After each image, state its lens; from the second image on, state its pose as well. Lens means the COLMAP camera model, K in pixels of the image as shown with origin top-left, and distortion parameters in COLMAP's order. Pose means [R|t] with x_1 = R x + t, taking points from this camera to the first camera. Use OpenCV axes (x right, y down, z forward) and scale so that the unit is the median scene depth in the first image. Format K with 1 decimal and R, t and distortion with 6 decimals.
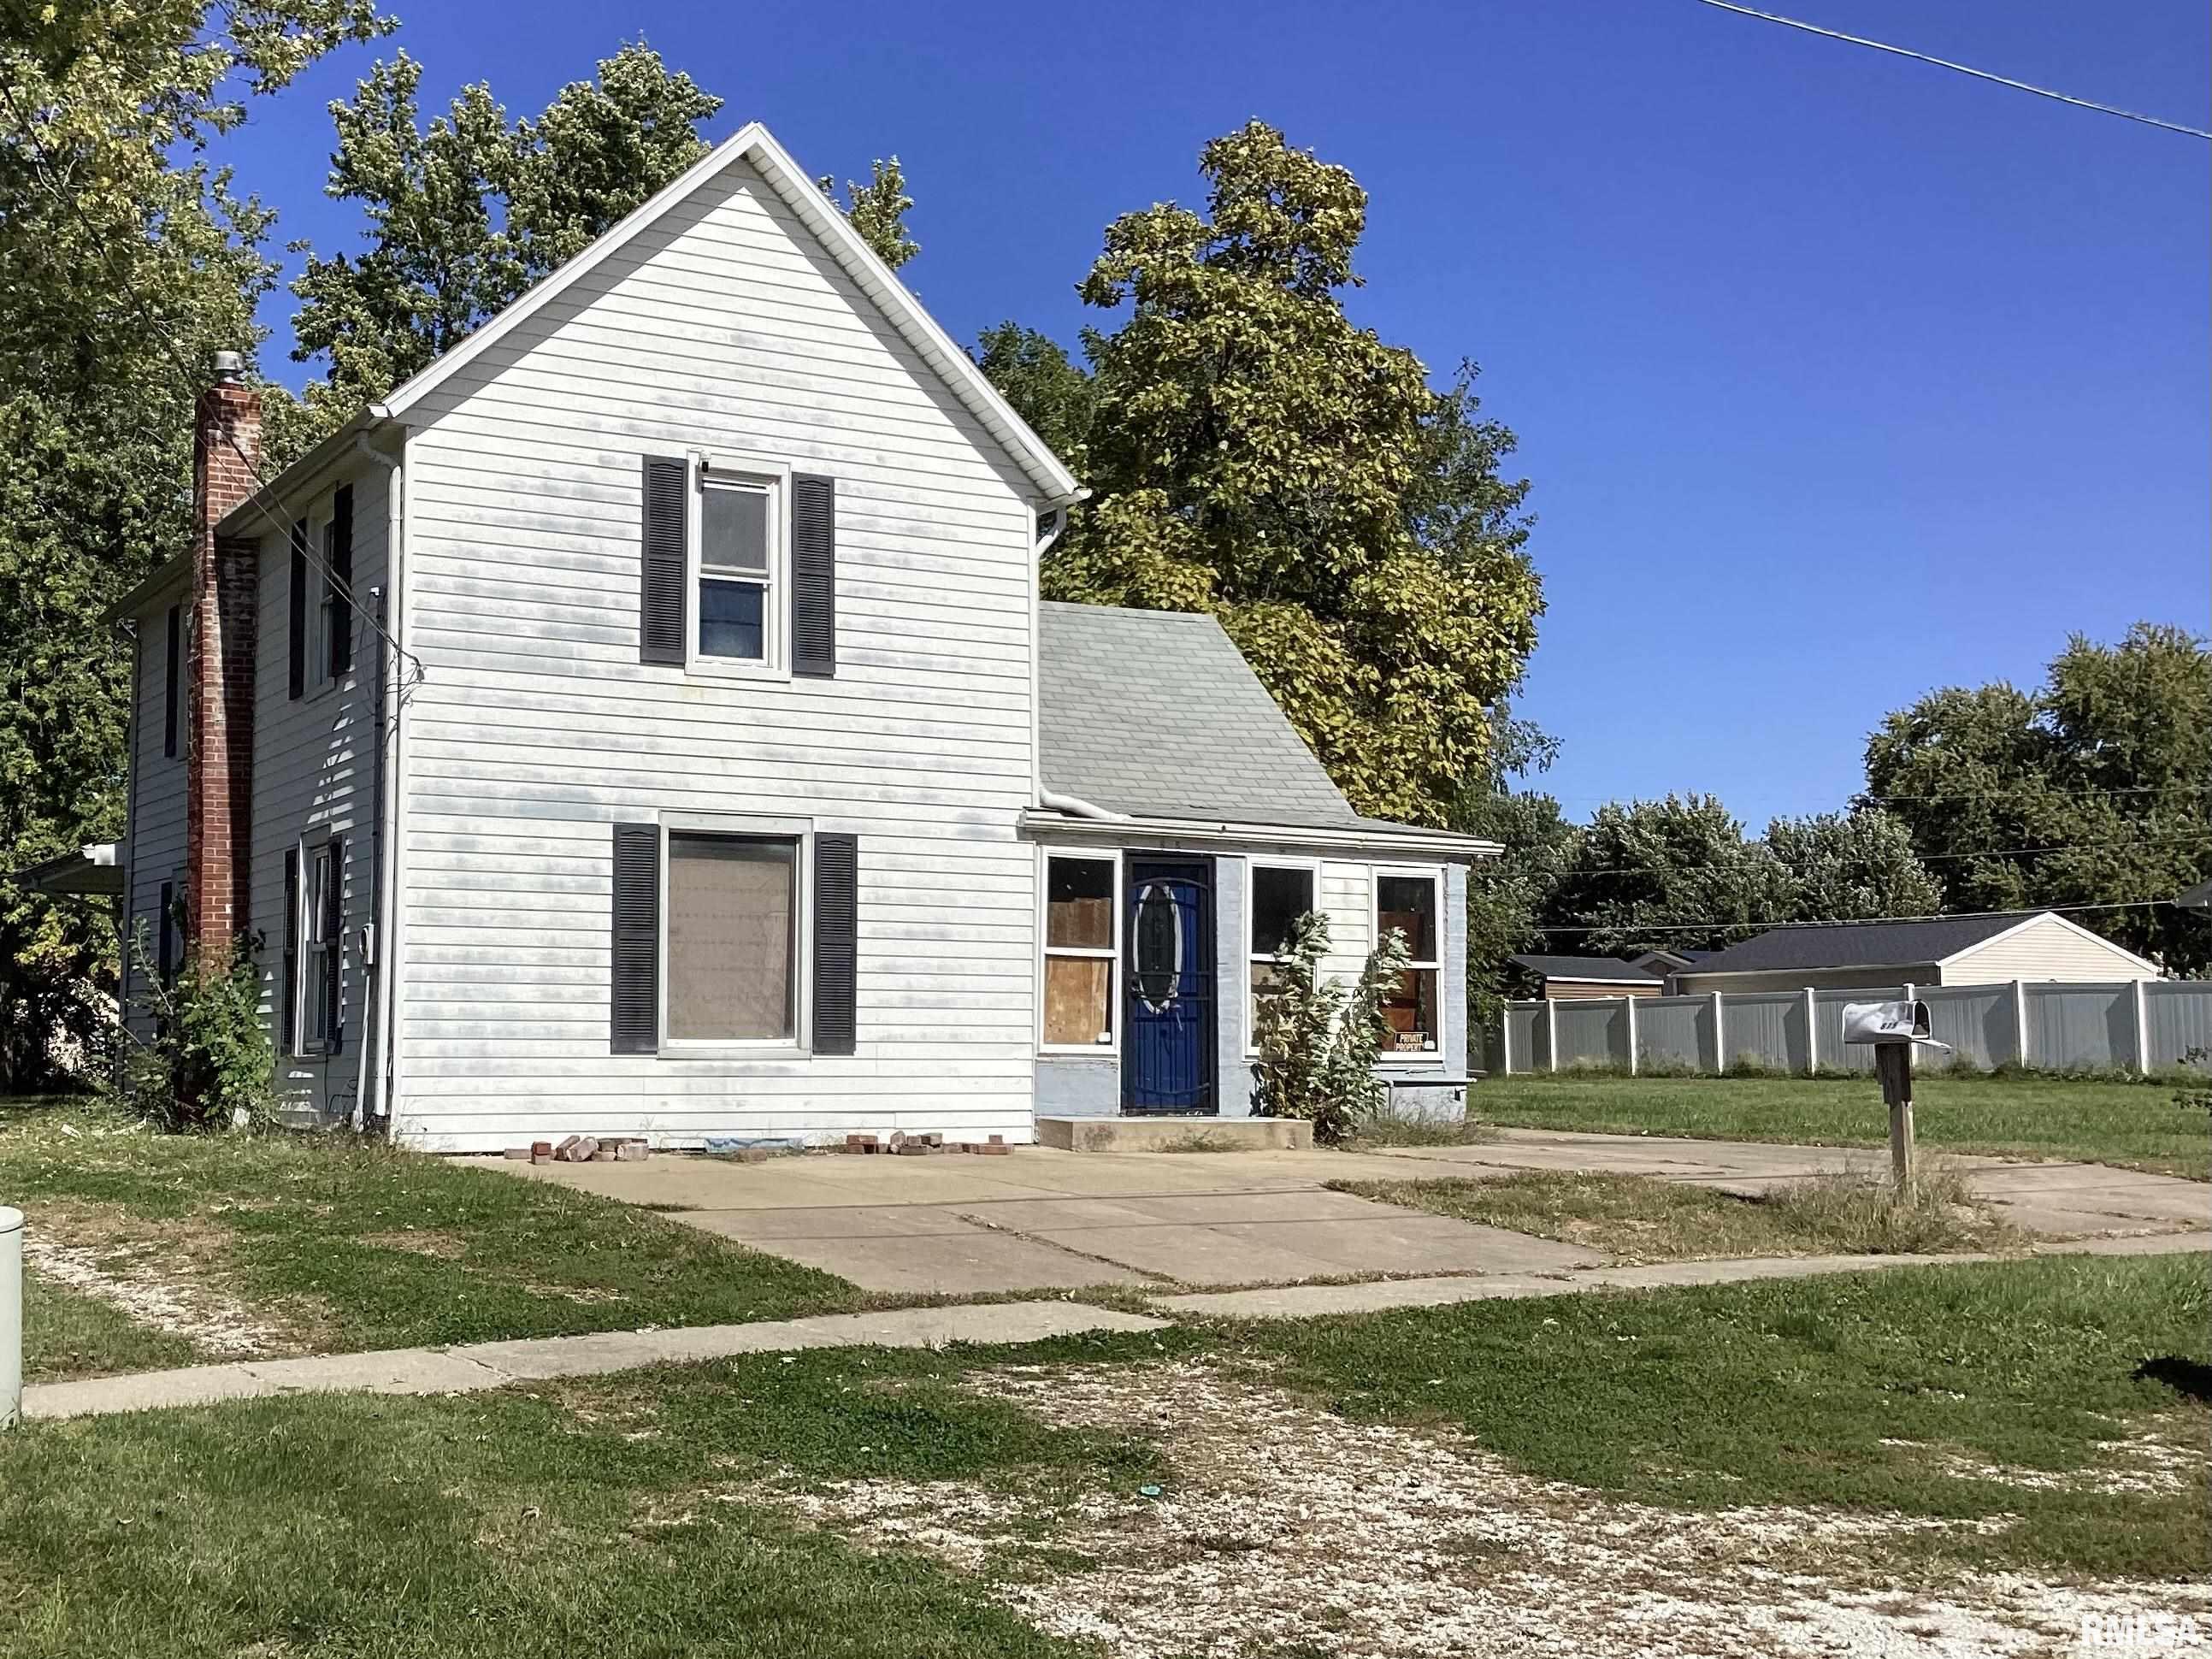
lens RADIAL K [[2612.5, 0, 1106.4], [0, 2612.5, 805.8], [0, 0, 1]] dist [0.096365, 0.000000]
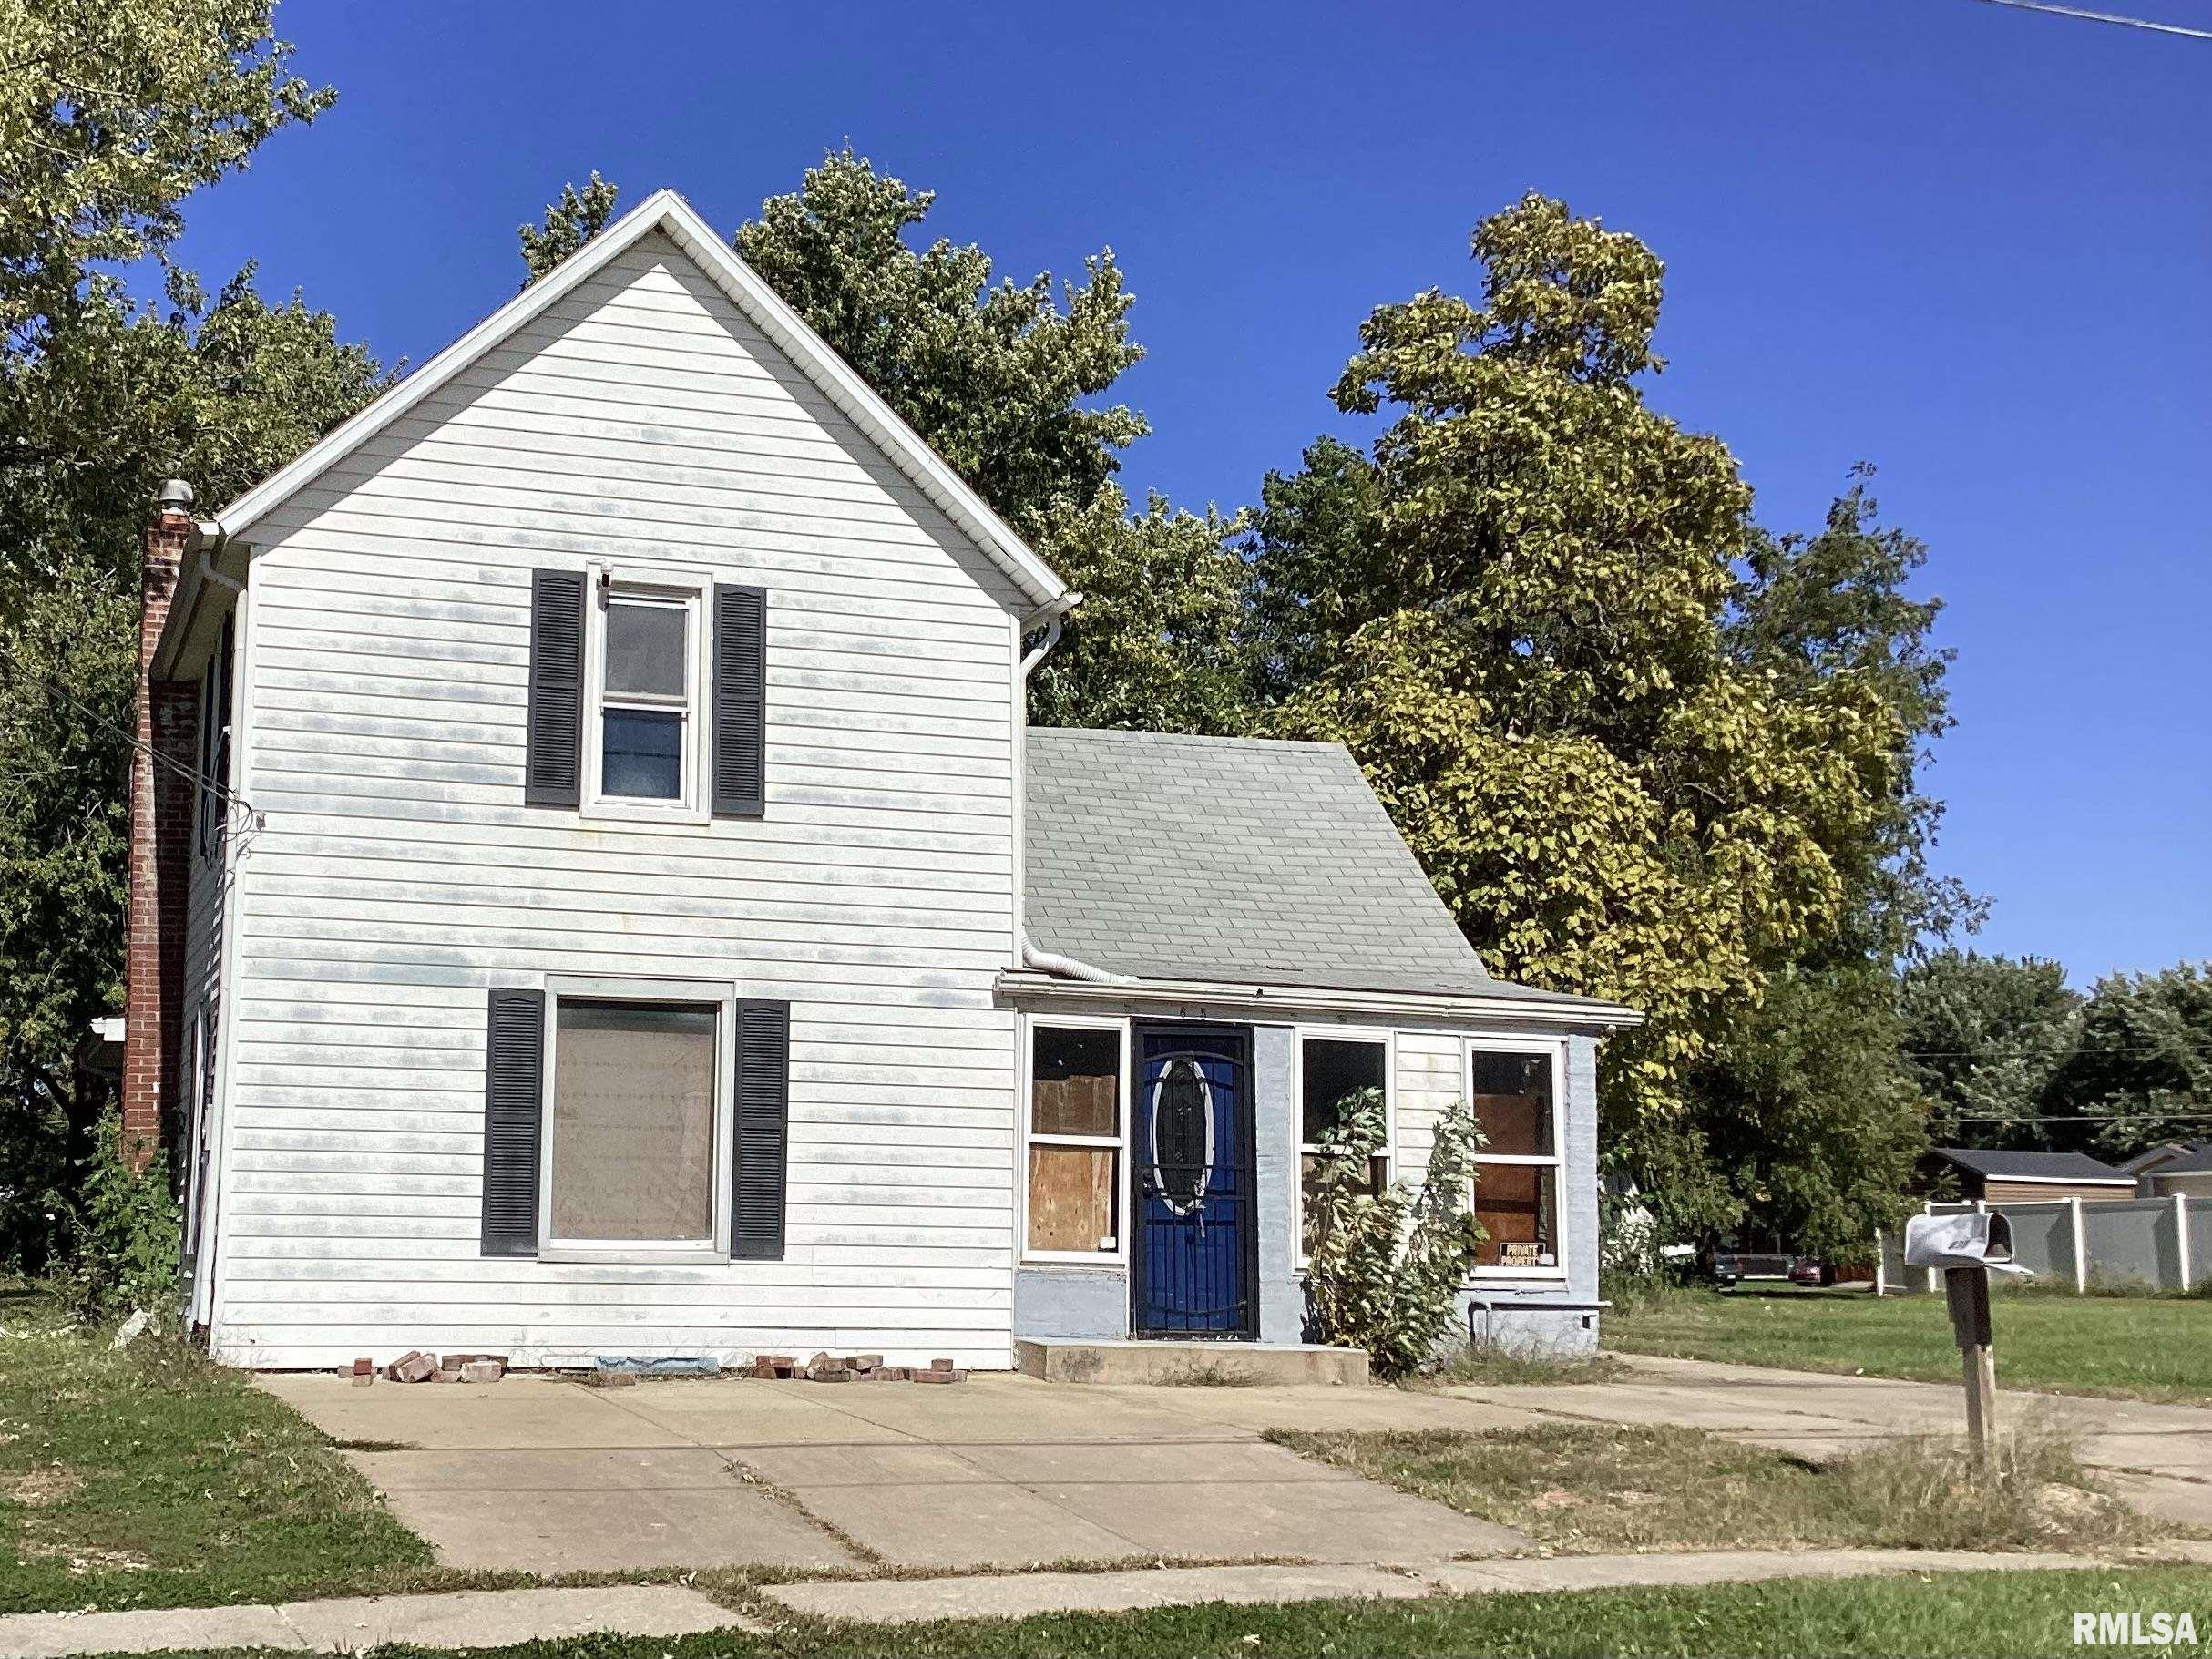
lens RADIAL K [[2767.6, 0, 1103.8], [0, 2767.6, 842.0], [0, 0, 1]] dist [0.071431, 0.000000]
pose [[0.977072, -0.016551, -0.212264, 0.190880], [0.005737, 0.998659, -0.051461, 0.006000], [0.212831, 0.049063, 0.975856, 0.129005]]
